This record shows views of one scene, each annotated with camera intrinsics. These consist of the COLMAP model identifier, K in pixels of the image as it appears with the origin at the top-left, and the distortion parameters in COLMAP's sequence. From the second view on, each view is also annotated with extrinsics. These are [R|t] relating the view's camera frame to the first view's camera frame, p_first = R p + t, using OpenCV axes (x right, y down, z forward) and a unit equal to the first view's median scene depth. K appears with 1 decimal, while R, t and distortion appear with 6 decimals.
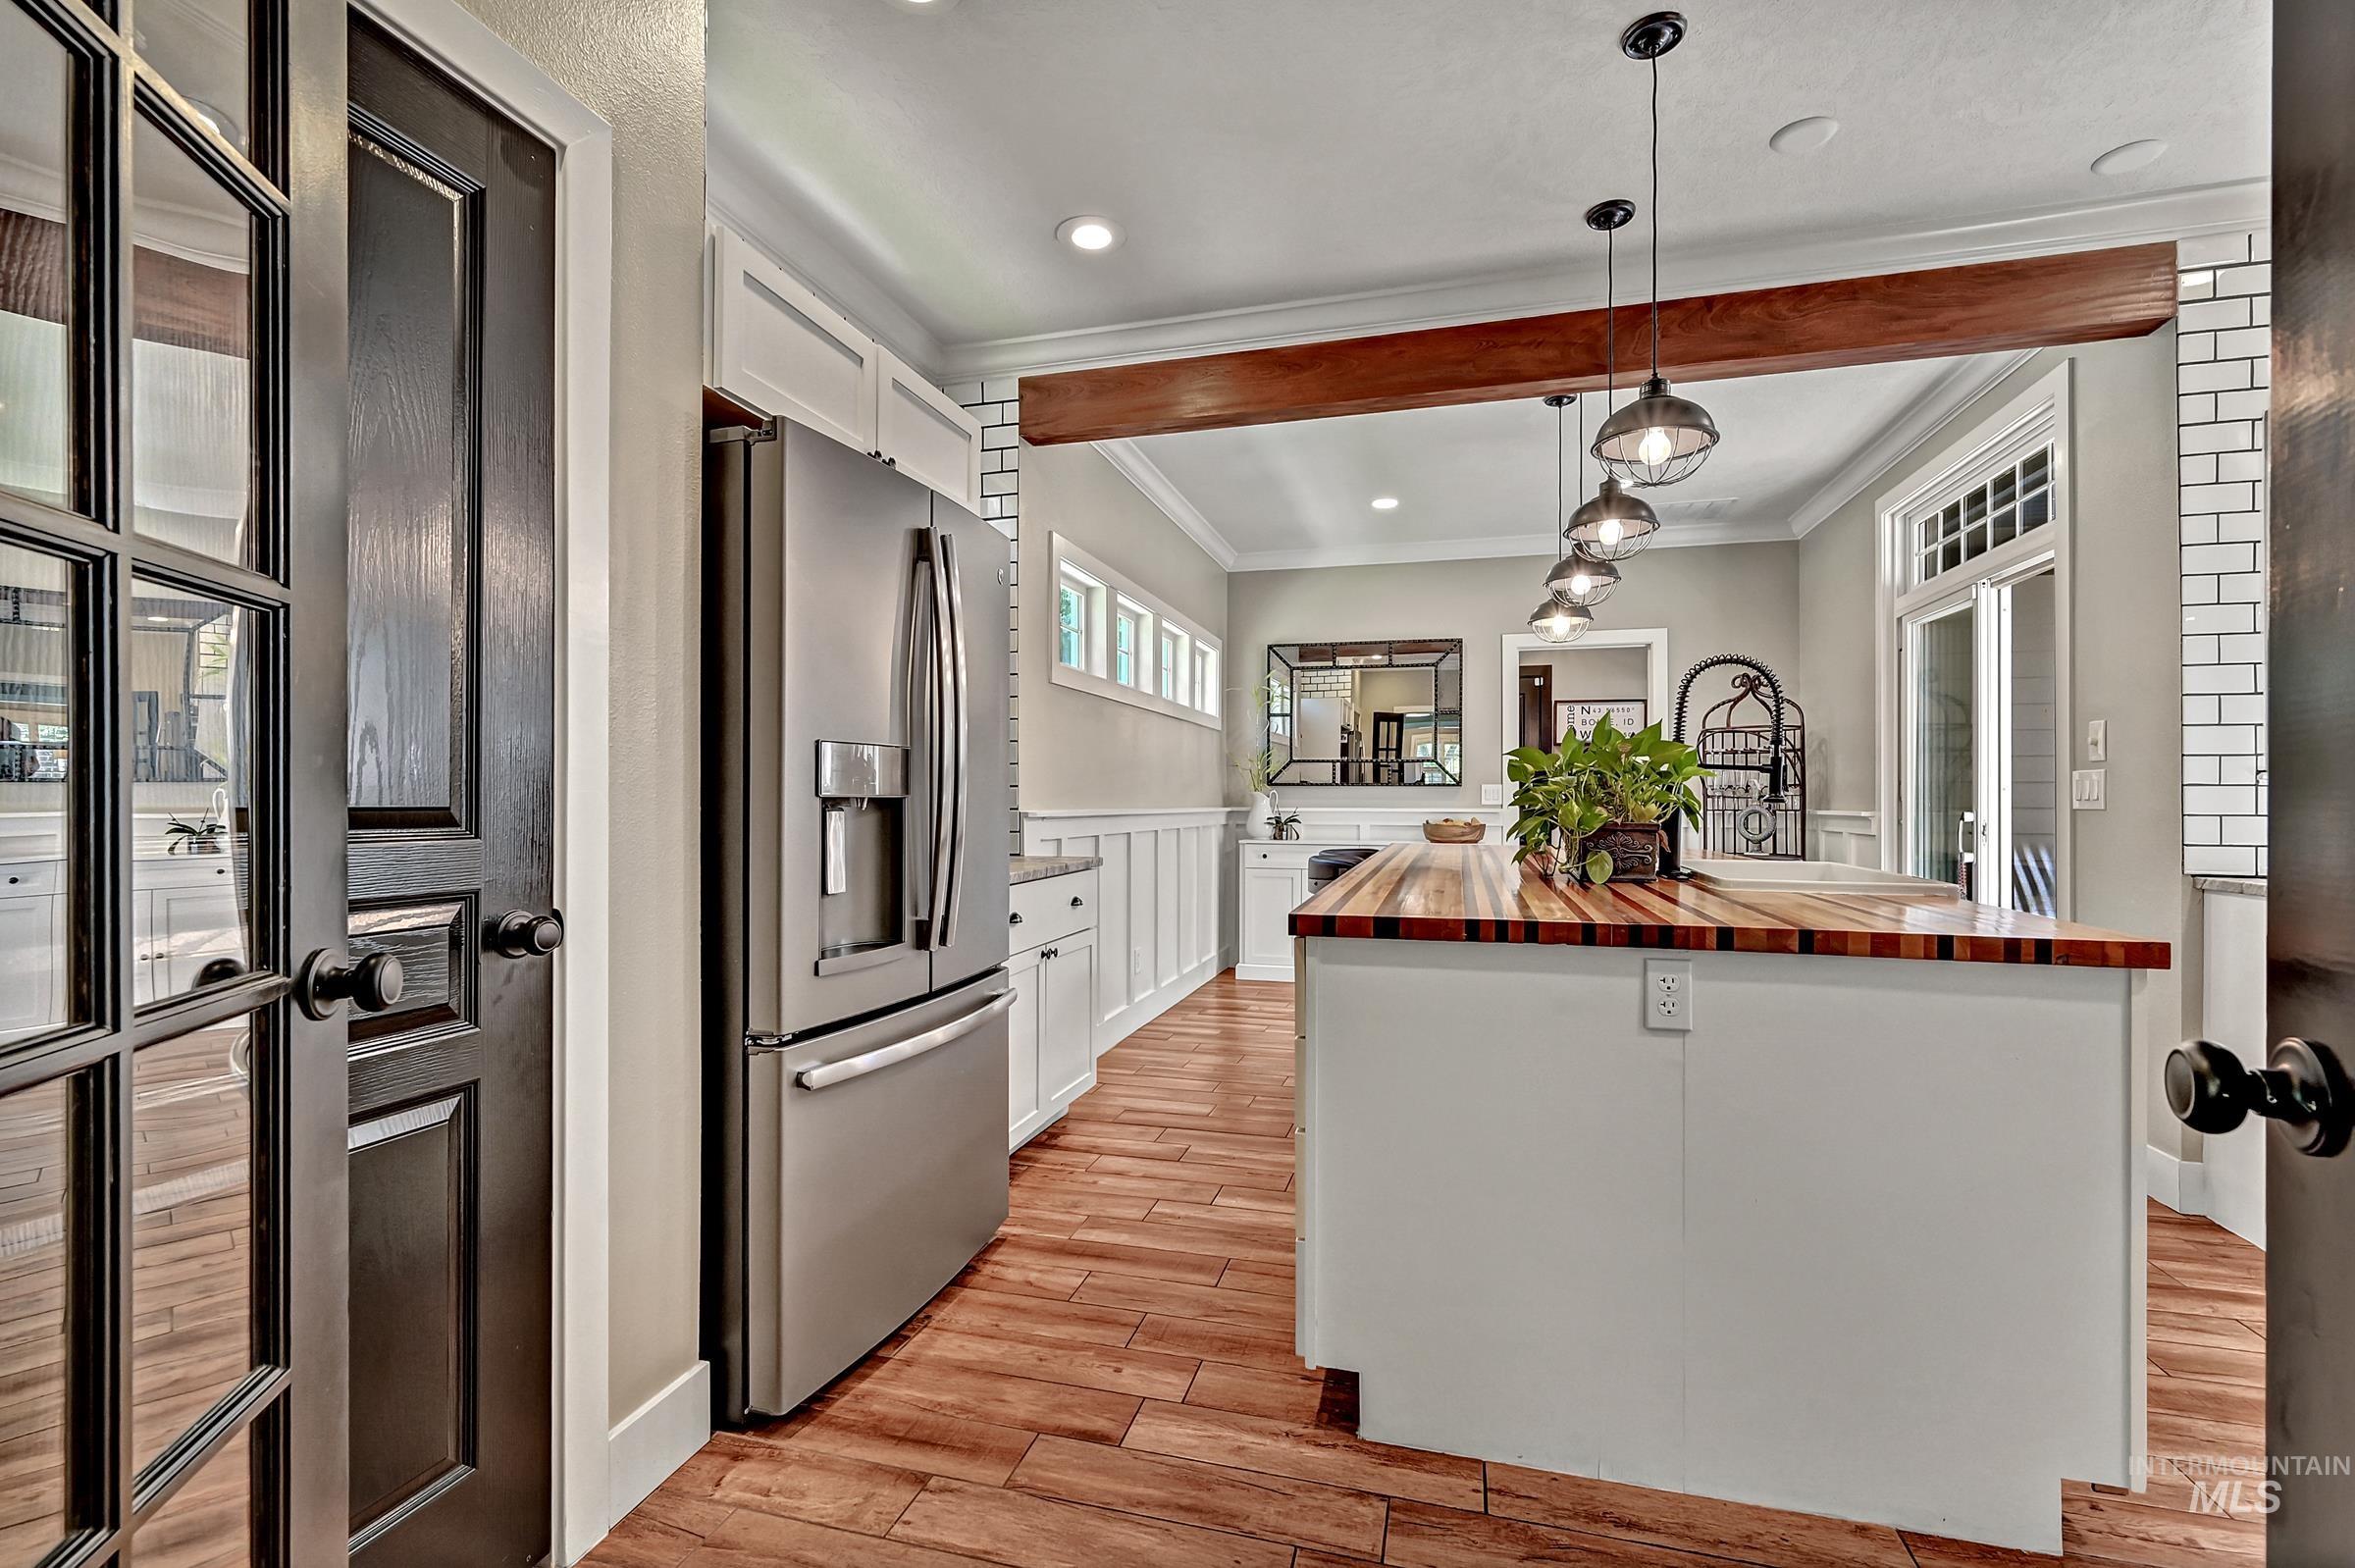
lens RADIAL K [[1010.8, 0, 1177.5], [0, 1010.8, 784.0], [0, 0, 1]] dist [0.000613, 0.000023]
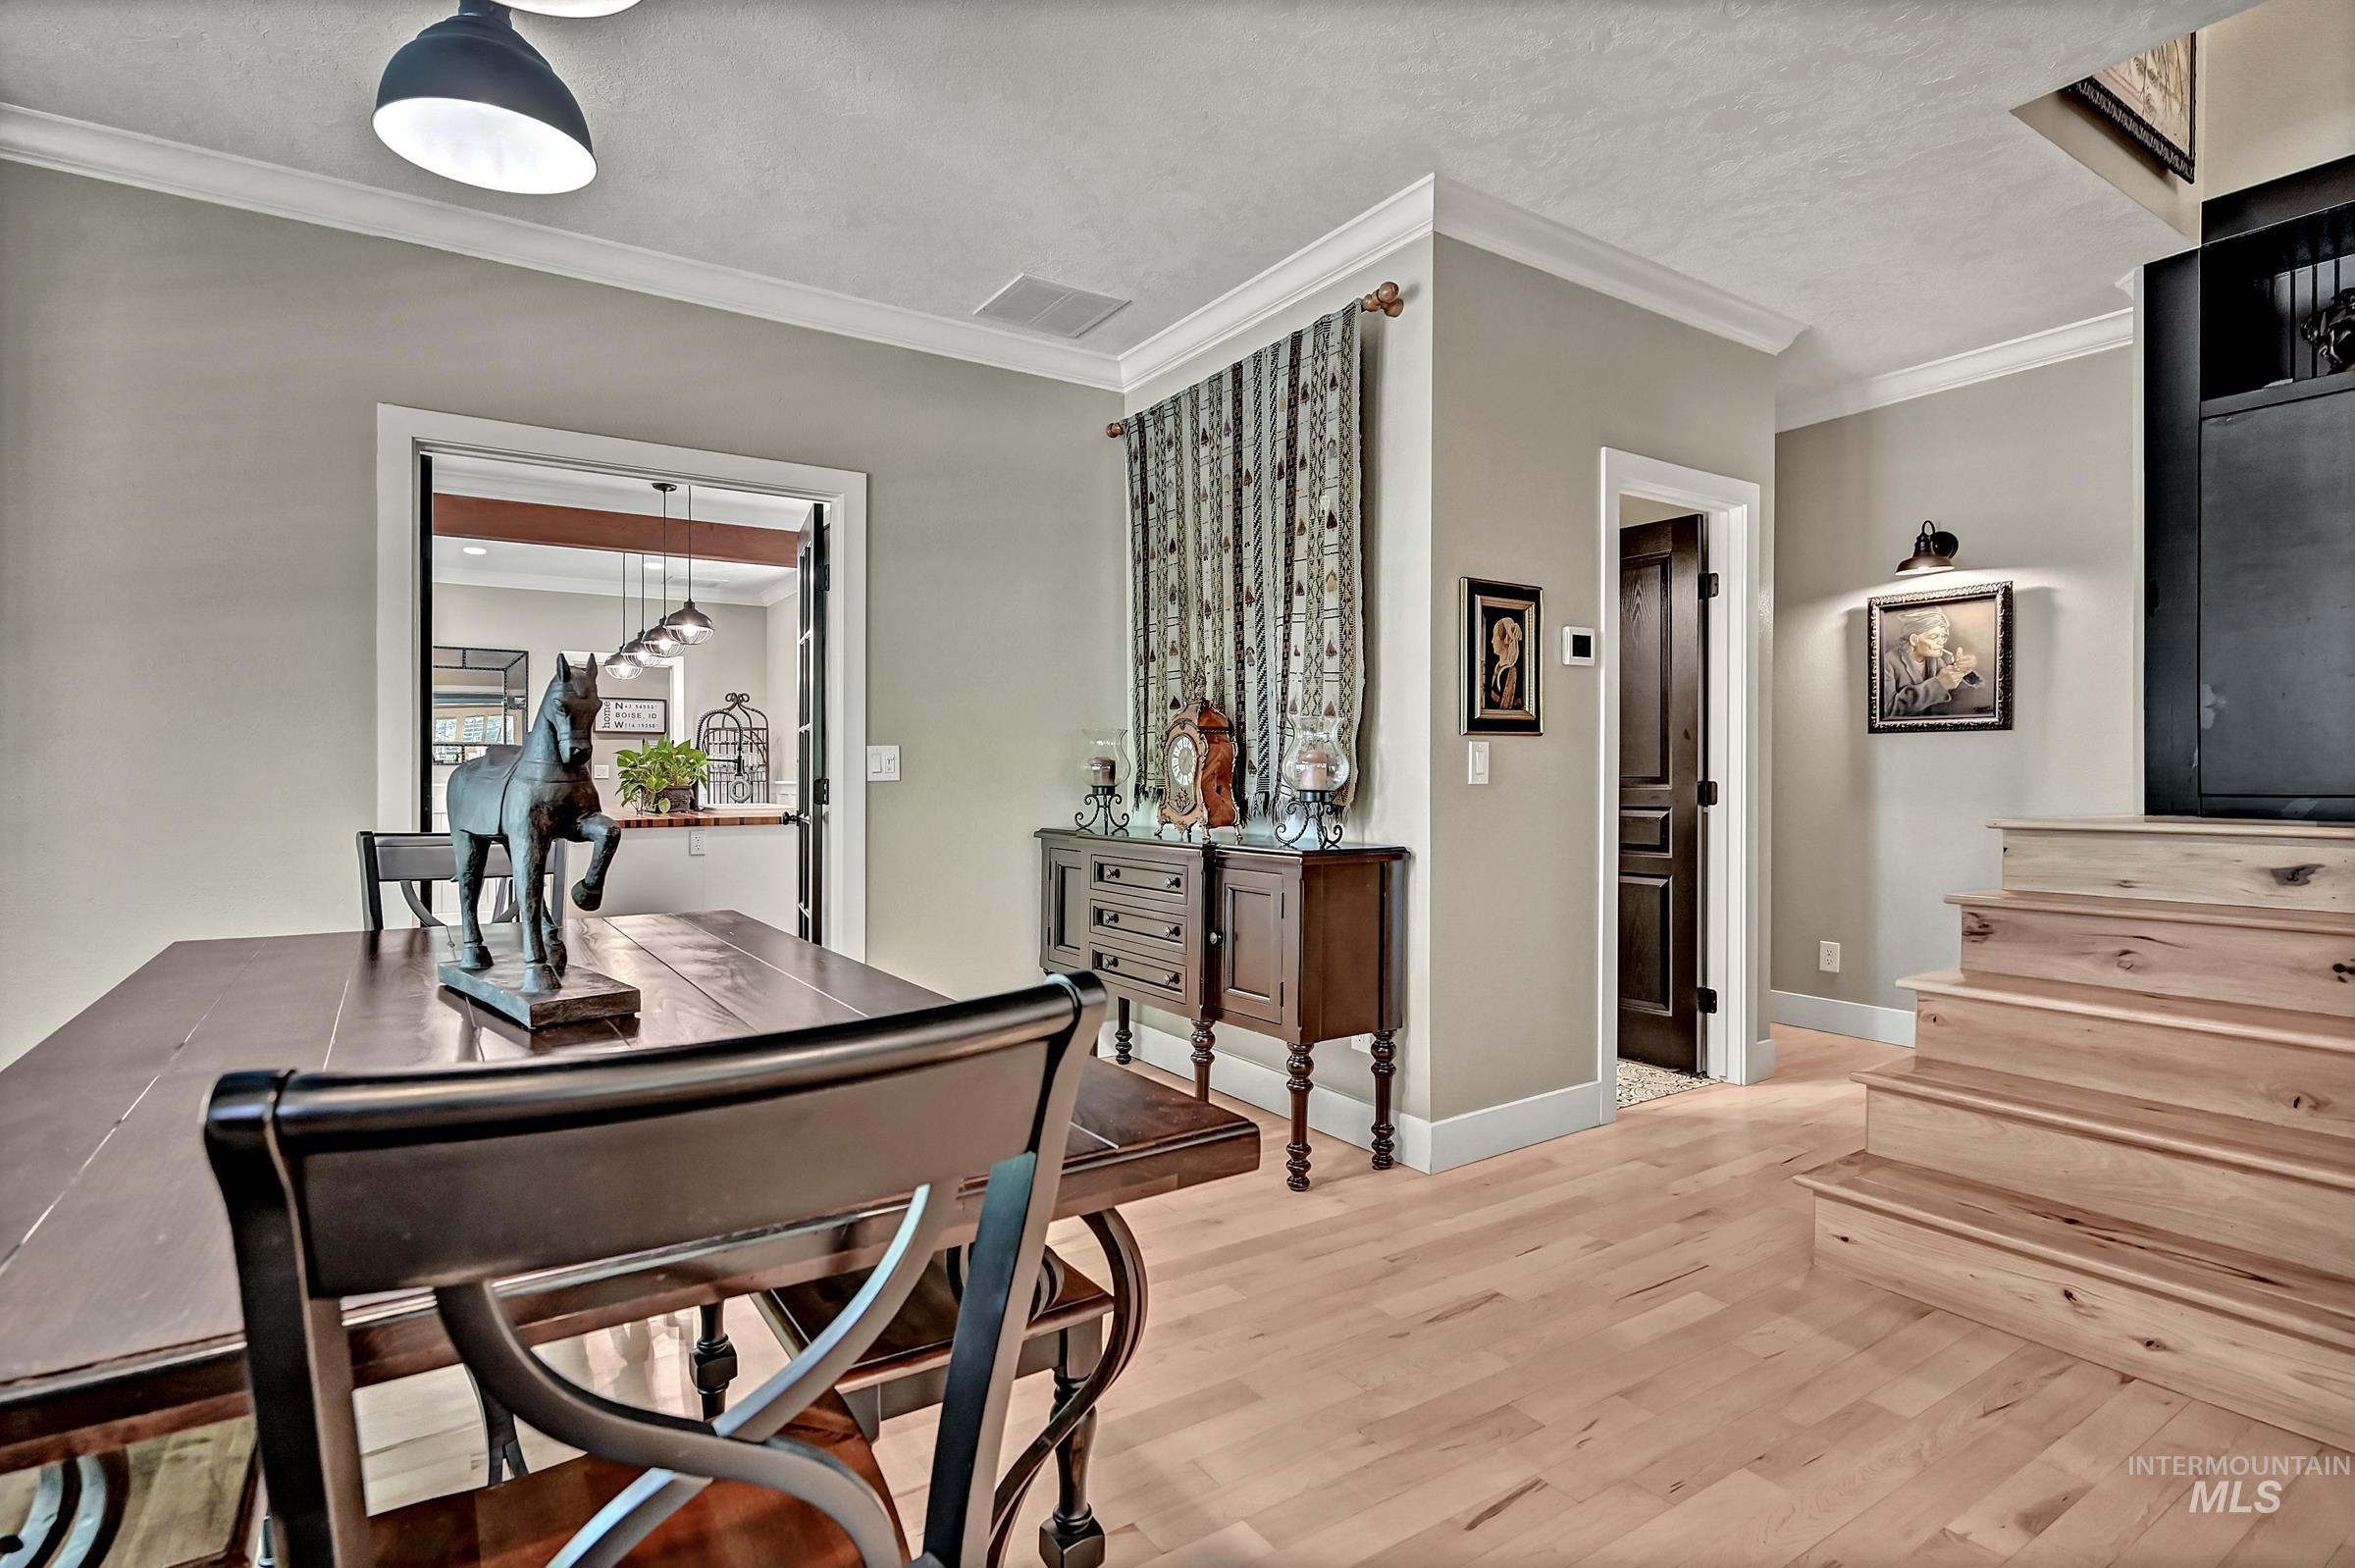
lens RADIAL K [[1168.3, 0, 1177.5], [0, 1168.3, 784.0], [0, 0, 1]] dist [-0.000755, -0.000056]
pose [[0.651202, -0.005326, 0.758886, -0.763933], [-0.009354, 0.999843, 0.015043, -0.013459], [-0.758847, -0.016895, 0.651050, -1.466791]]
